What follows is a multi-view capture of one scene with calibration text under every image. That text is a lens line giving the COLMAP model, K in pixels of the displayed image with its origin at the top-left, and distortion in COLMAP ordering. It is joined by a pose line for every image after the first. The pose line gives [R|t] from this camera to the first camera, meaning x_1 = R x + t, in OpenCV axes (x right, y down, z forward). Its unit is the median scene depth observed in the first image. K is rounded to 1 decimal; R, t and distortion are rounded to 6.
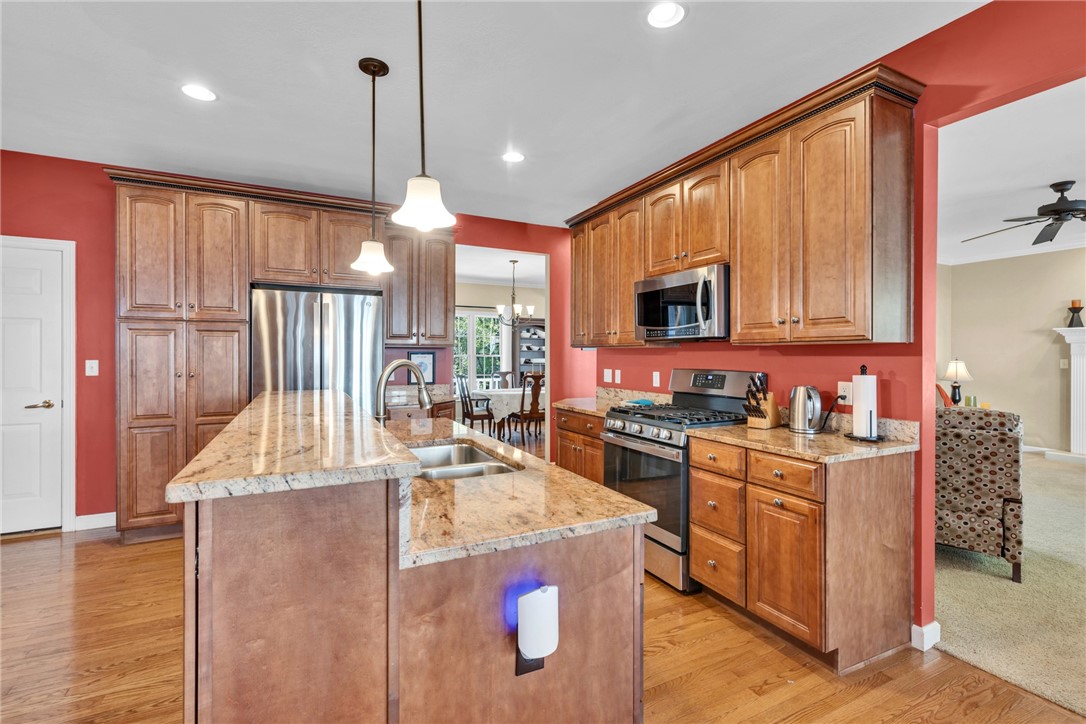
lens RADIAL K [[490.8, 0, 543.0], [0, 490.8, 355.5], [0, 0, 1]] dist [0.001275, 0.000012]
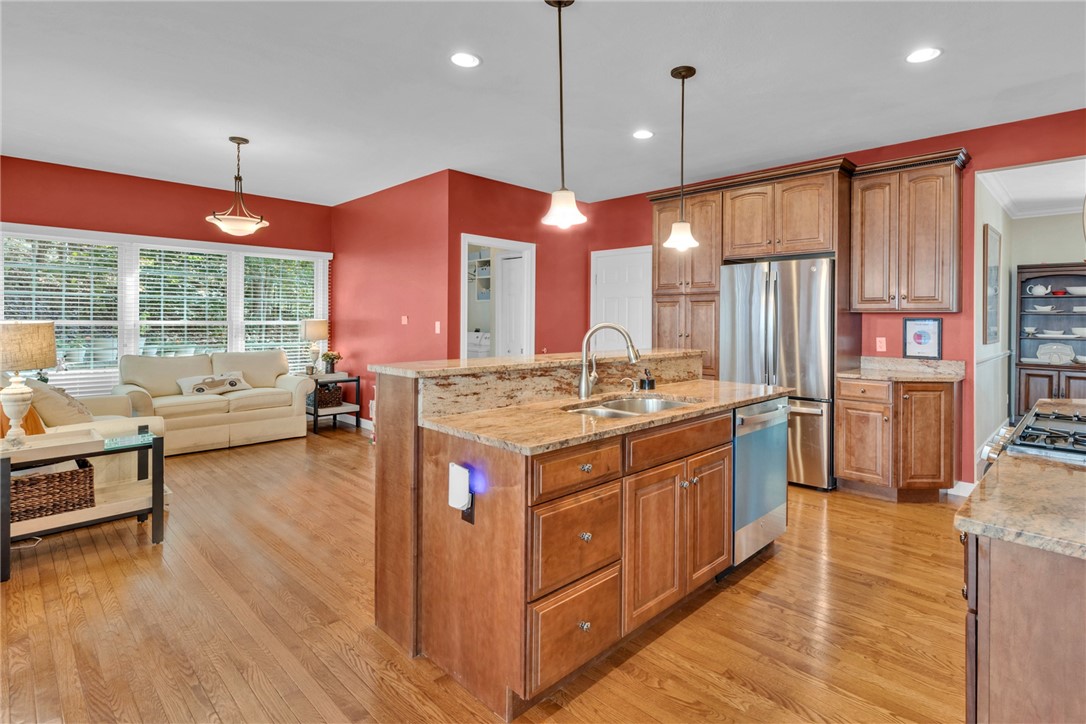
lens RADIAL K [[538.4, 0, 582.5], [0, 538.4, 321.1], [0, 0, 1]] dist [0.000959, 0.000096]
pose [[0.335727, 0.003594, -0.941952, 0.542362], [-0.007701, 0.999970, 0.001071, 0.001839], [0.941928, 0.006895, 0.335744, 0.245752]]
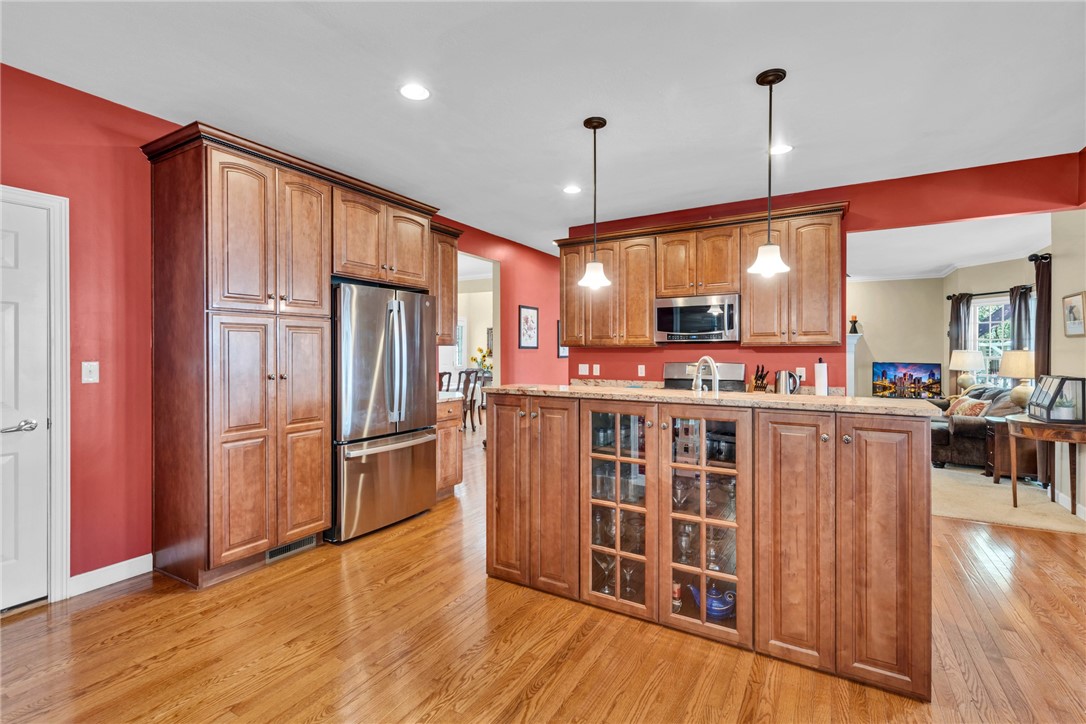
lens RADIAL K [[490.8, 0, 543.0], [0, 490.8, 355.5], [0, 0, 1]] dist [0.001275, 0.000012]
pose [[0.843743, -0.006121, 0.536712, -0.780232], [0.003882, 0.999978, 0.005302, -0.001504], [-0.536733, -0.002390, 0.843749, 0.013436]]
